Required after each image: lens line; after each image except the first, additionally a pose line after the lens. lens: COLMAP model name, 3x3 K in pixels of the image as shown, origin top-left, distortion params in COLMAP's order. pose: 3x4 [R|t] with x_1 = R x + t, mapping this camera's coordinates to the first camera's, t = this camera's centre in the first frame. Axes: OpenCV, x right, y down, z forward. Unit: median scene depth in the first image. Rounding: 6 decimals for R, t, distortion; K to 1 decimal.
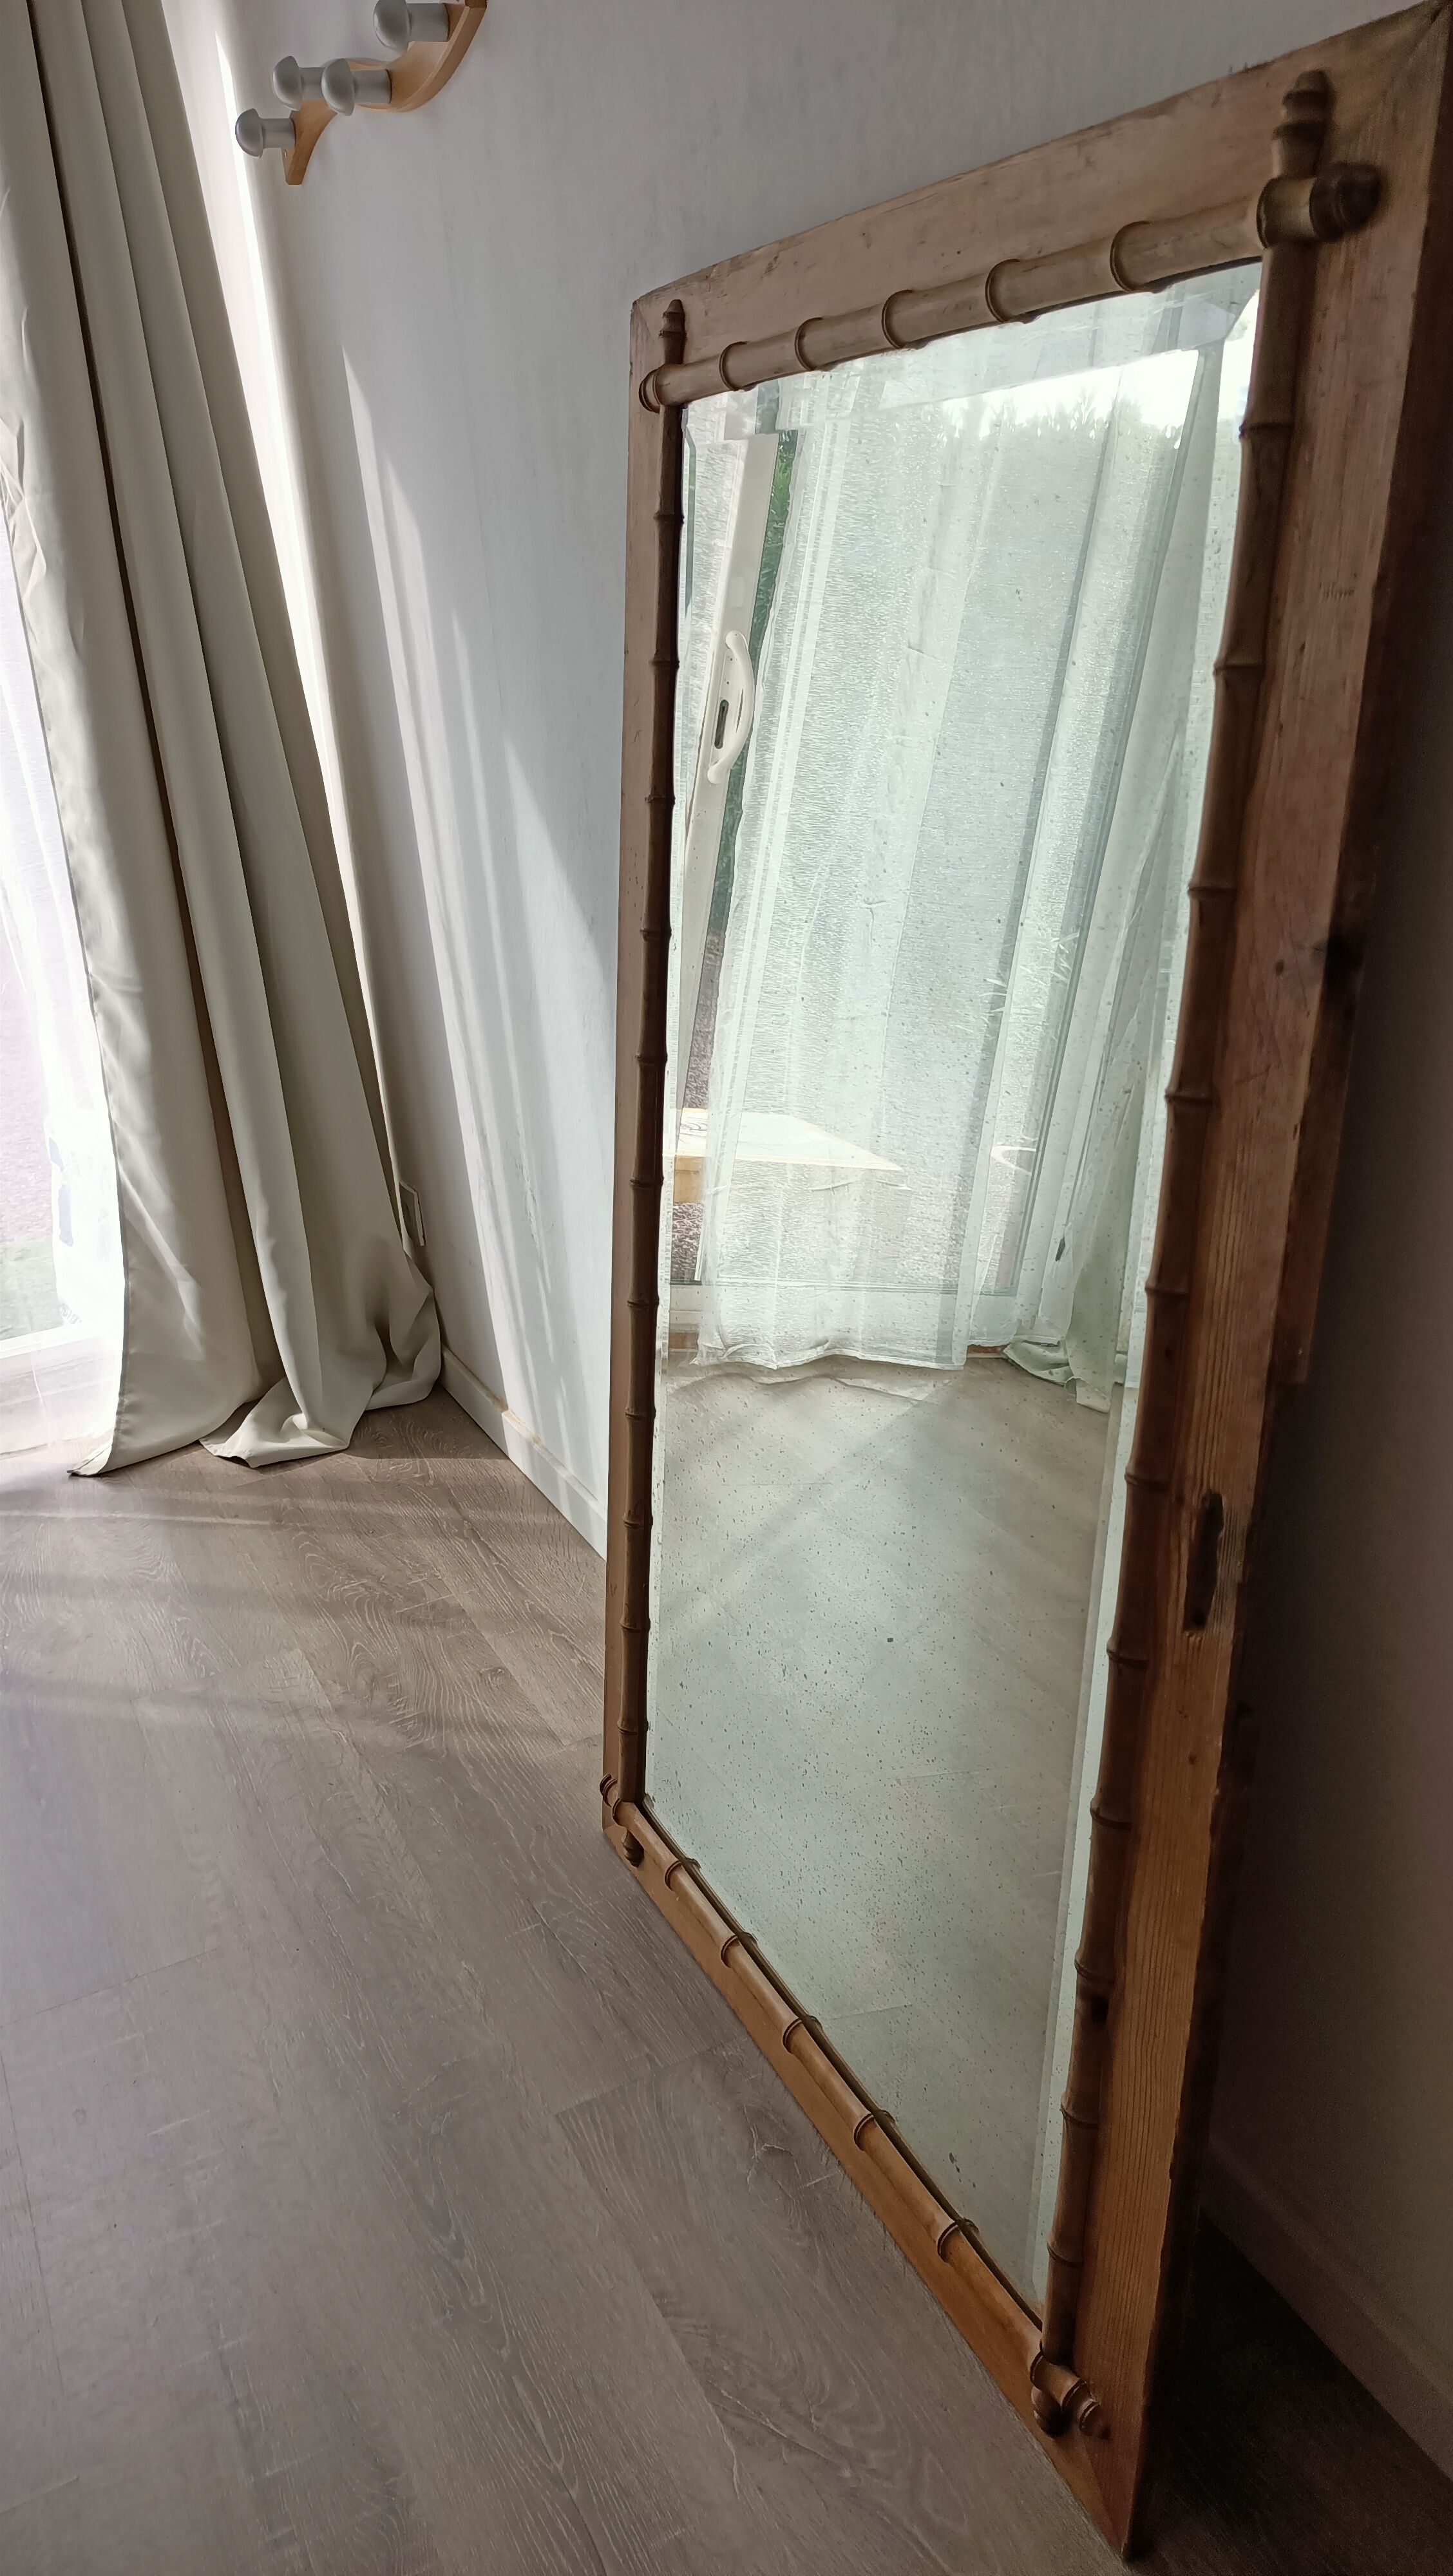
lens RADIAL K [[1895.3, 0, 726.5], [0, 1895.3, 1288.0], [0, 0, 1]] dist [0.004635, -0.002429]
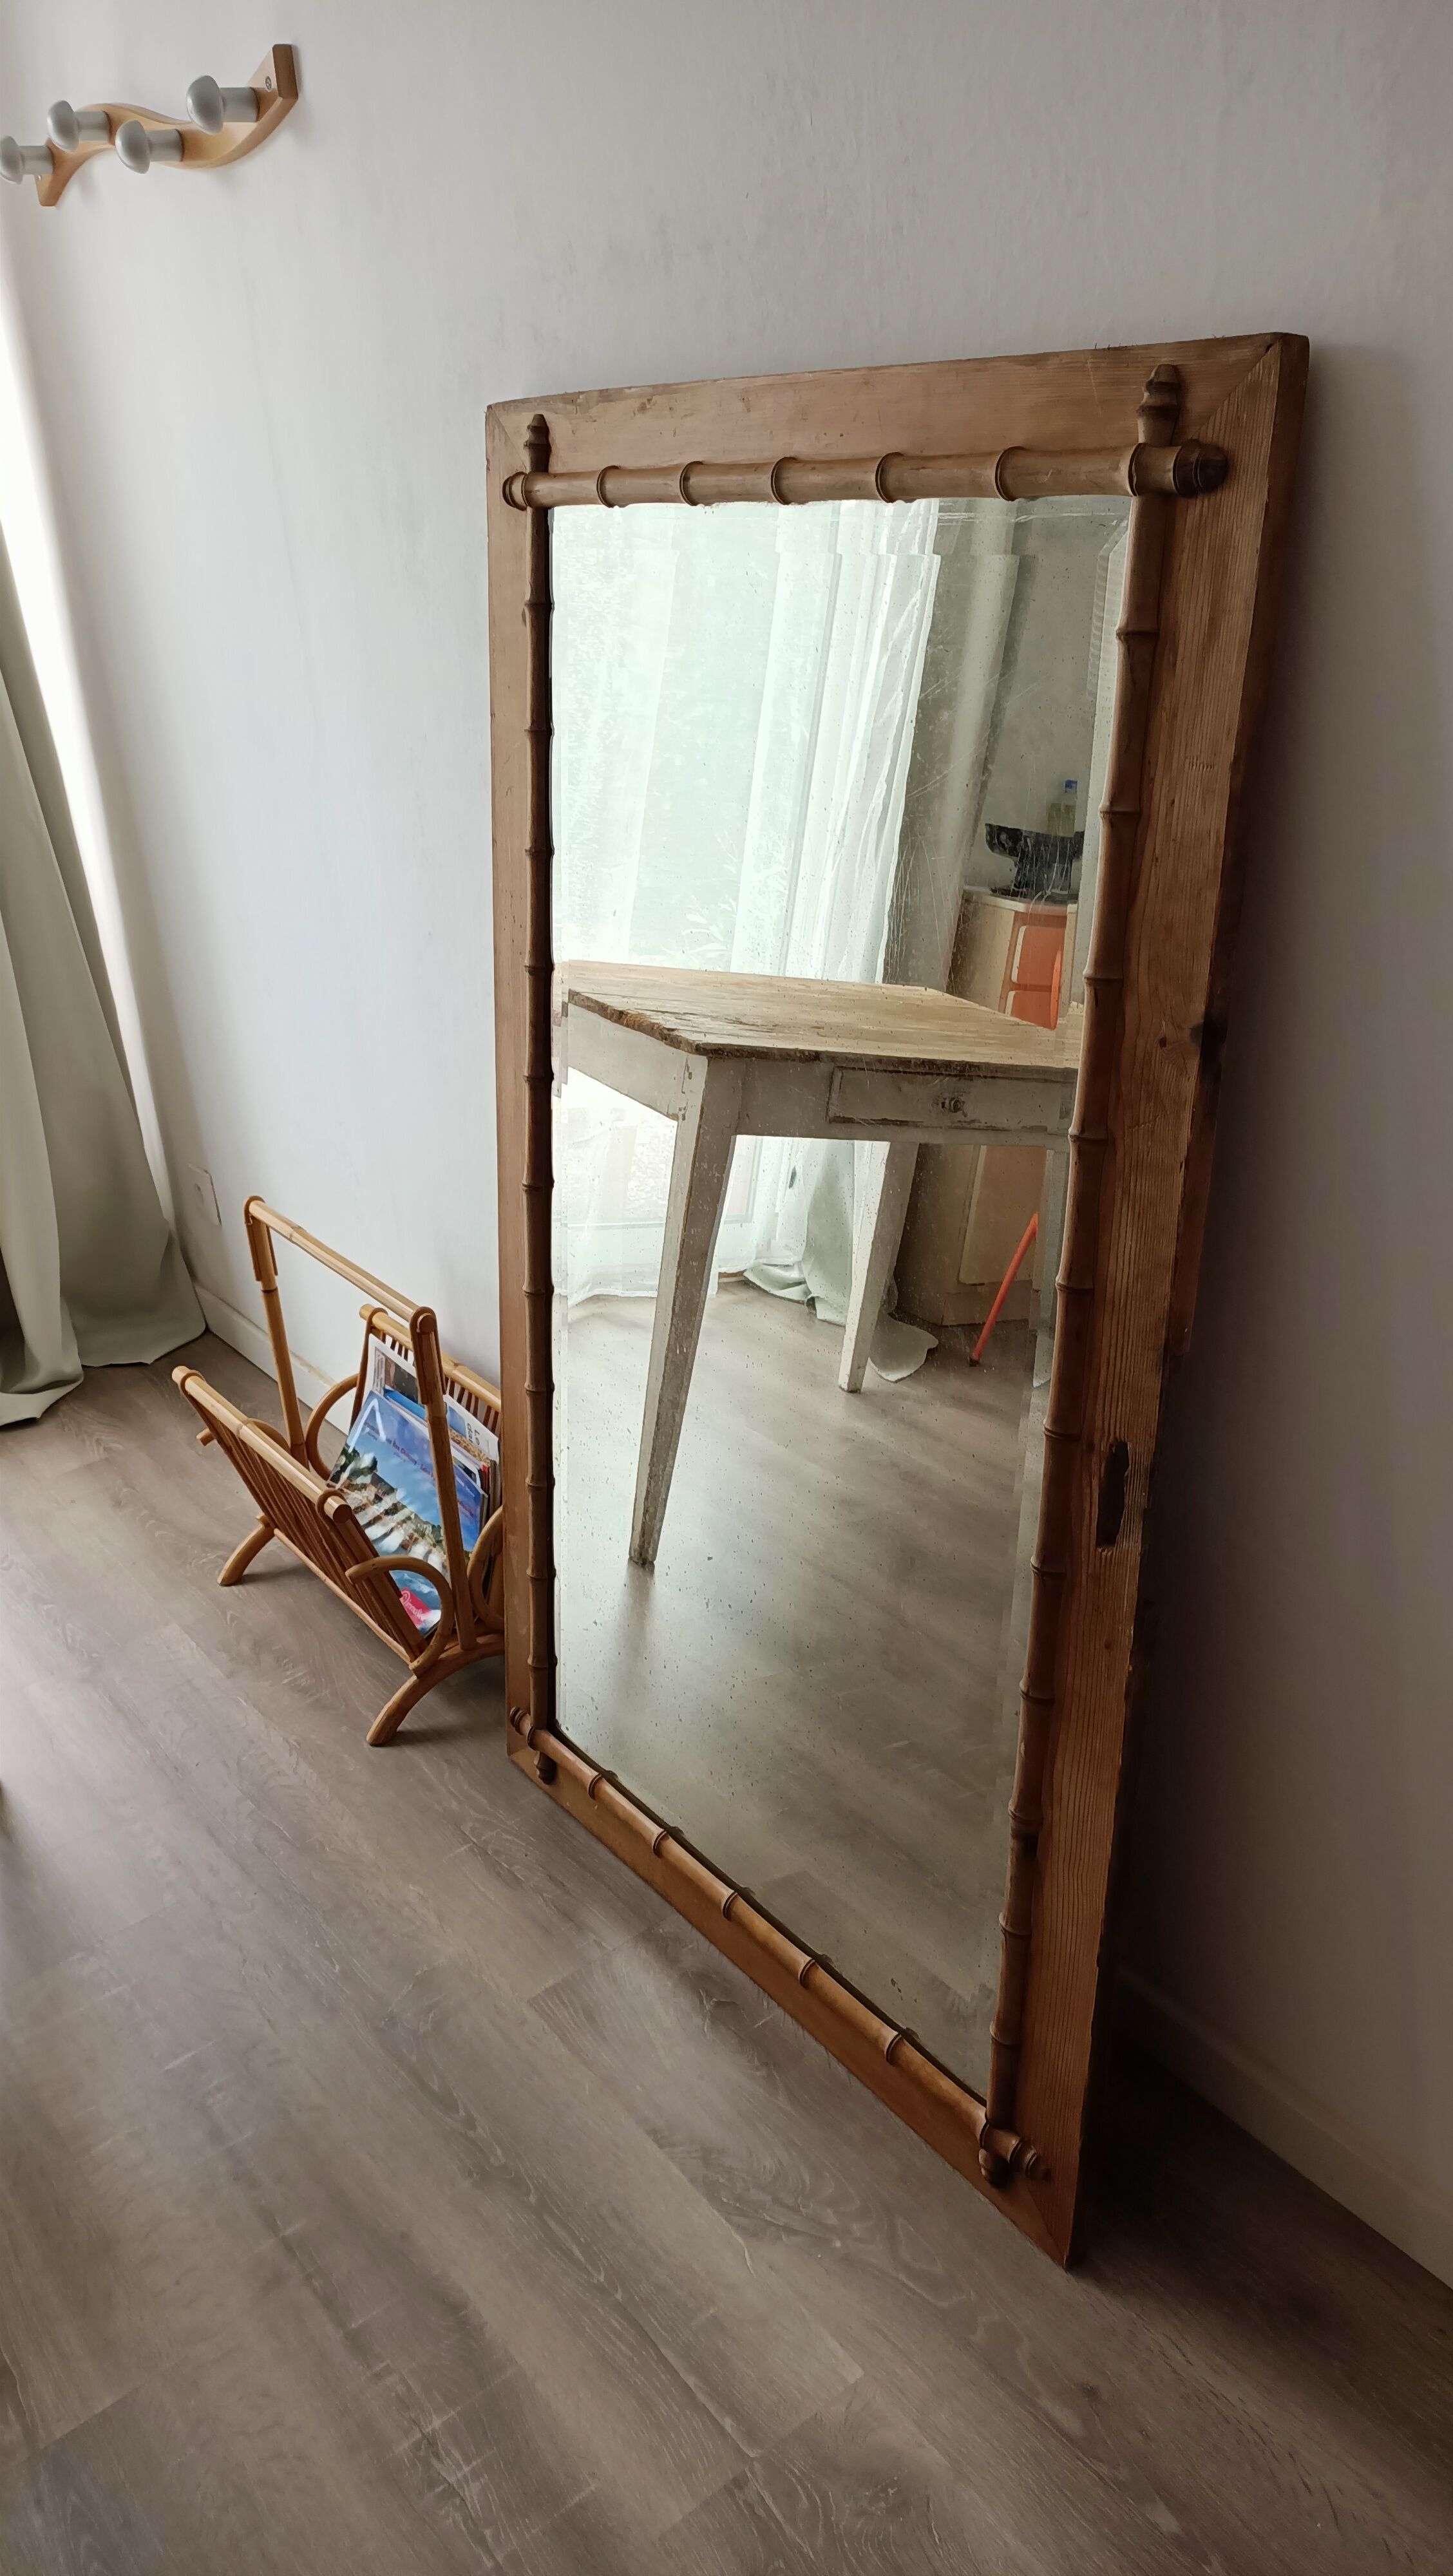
lens RADIAL K [[1924.3, 0, 681.9], [0, 1924.3, 1286.1], [0, 0, 1]] dist [0.010294, 0.003477]
pose [[0.983376, -0.077457, 0.164231, -0.189371], [0.068788, 0.995953, 0.057843, -0.072456], [-0.168046, -0.045585, 0.984725, -0.184335]]
